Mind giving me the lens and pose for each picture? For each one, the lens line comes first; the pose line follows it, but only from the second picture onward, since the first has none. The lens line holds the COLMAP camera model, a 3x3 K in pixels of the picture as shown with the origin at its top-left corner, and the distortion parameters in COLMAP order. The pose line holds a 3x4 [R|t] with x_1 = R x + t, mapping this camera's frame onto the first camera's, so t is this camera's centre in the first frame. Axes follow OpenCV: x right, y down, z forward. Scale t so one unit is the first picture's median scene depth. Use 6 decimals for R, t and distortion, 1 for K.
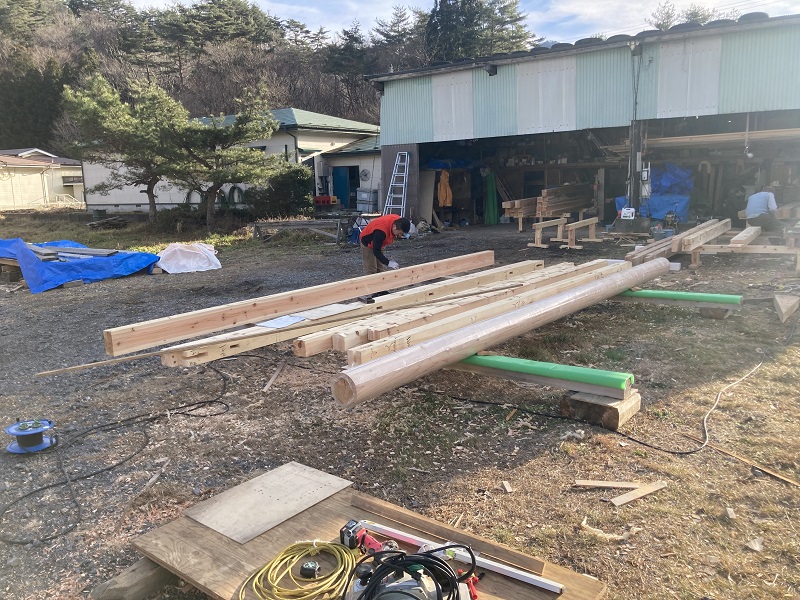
lens RADIAL K [[641.1, 0, 409.9], [0, 641.1, 283.2], [0, 0, 1]] dist [0.026834, -0.023730]
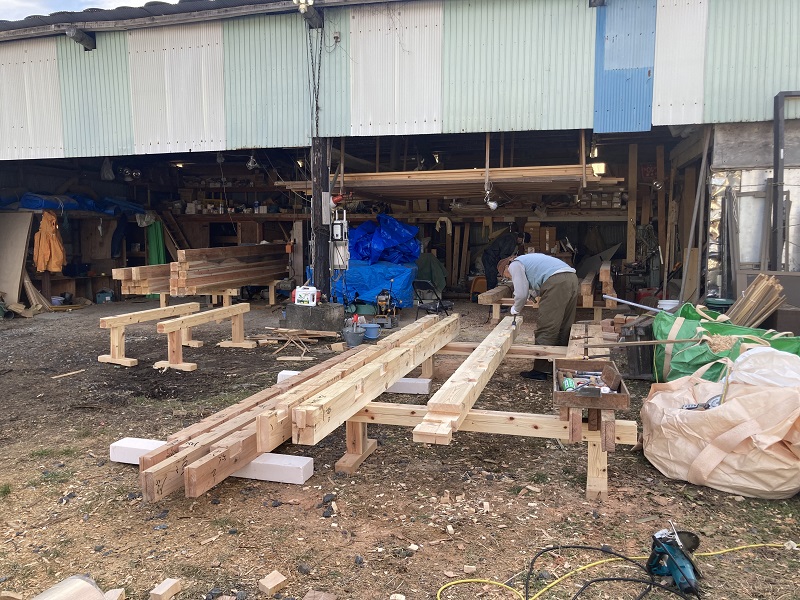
lens RADIAL K [[641.1, 0, 412.0], [0, 641.1, 285.8], [0, 0, 1]] dist [0.026834, -0.023730]
pose [[0.946370, 0.011127, 0.322894, 0.229550], [0.016743, 0.996375, -0.083409, -0.064022], [-0.322651, 0.084342, 0.942753, 0.404776]]
